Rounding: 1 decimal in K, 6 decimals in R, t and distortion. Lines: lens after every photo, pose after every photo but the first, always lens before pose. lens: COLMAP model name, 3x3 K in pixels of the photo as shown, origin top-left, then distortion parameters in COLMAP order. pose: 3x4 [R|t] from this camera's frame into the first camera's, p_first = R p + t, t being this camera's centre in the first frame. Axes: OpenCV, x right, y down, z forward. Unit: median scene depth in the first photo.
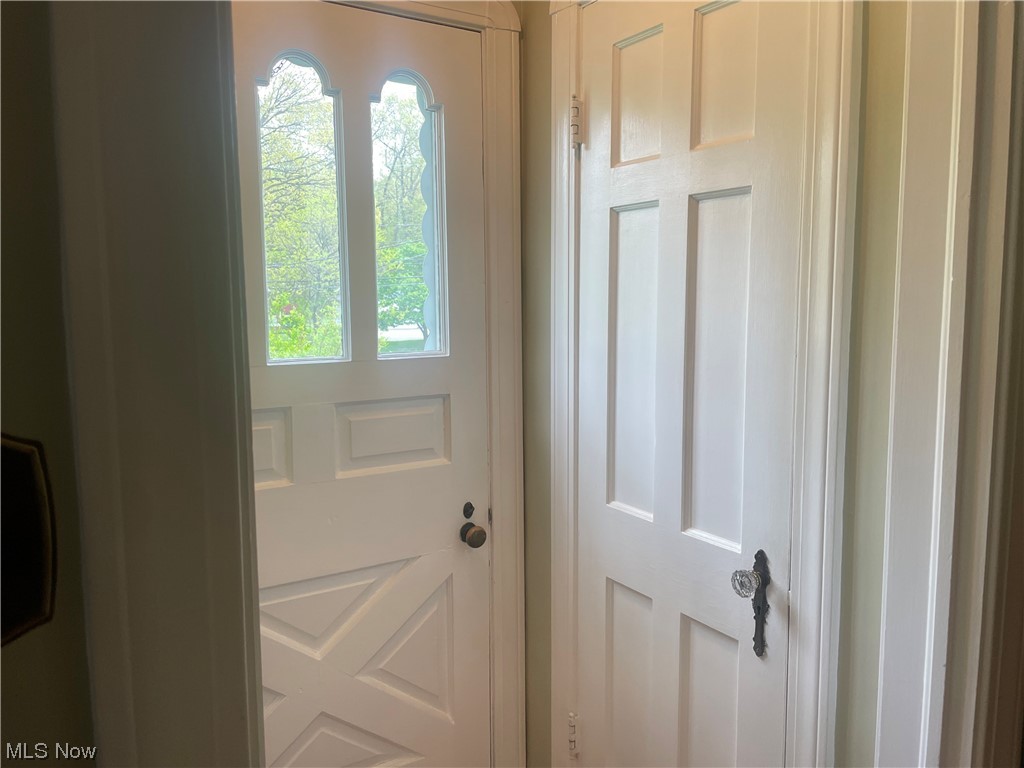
lens RADIAL K [[786.1, 0, 509.4], [0, 786.1, 385.4], [0, 0, 1]] dist [0.039825, -0.044296]
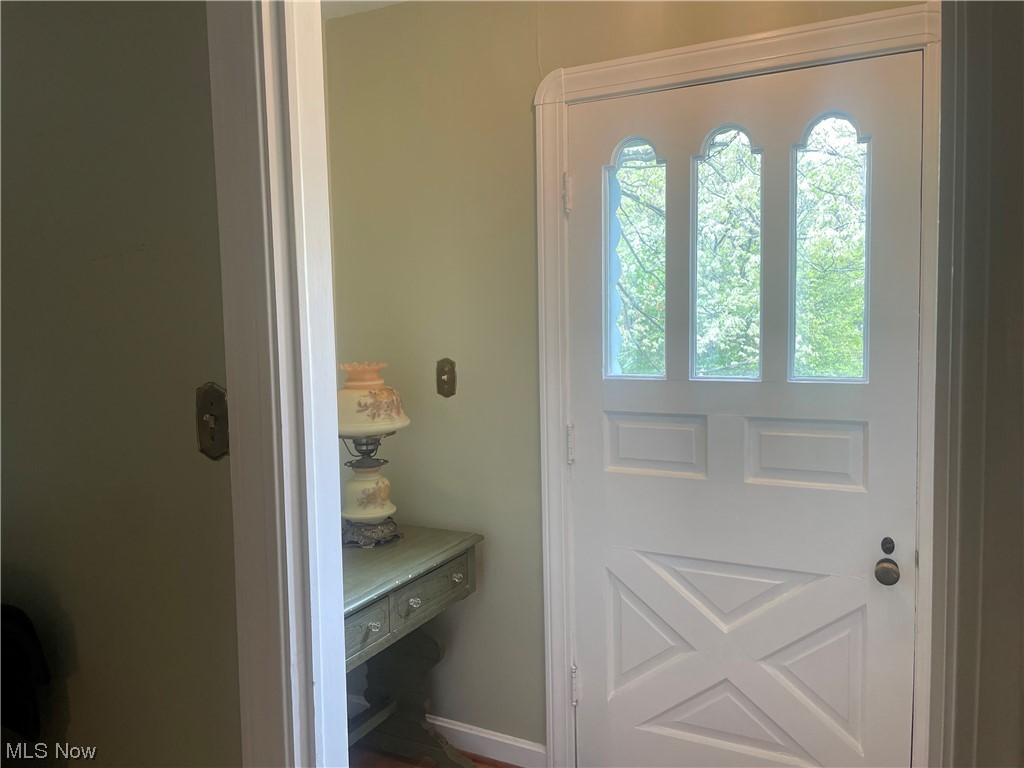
lens RADIAL K [[786.1, 0, 511.7], [0, 786.1, 381.7], [0, 0, 1]] dist [0.039825, -0.044296]
pose [[0.519139, 0.078677, -0.851061, 0.546764], [-0.081639, 0.995766, 0.042255, -0.046815], [0.850782, 0.047543, 0.523364, 0.095075]]
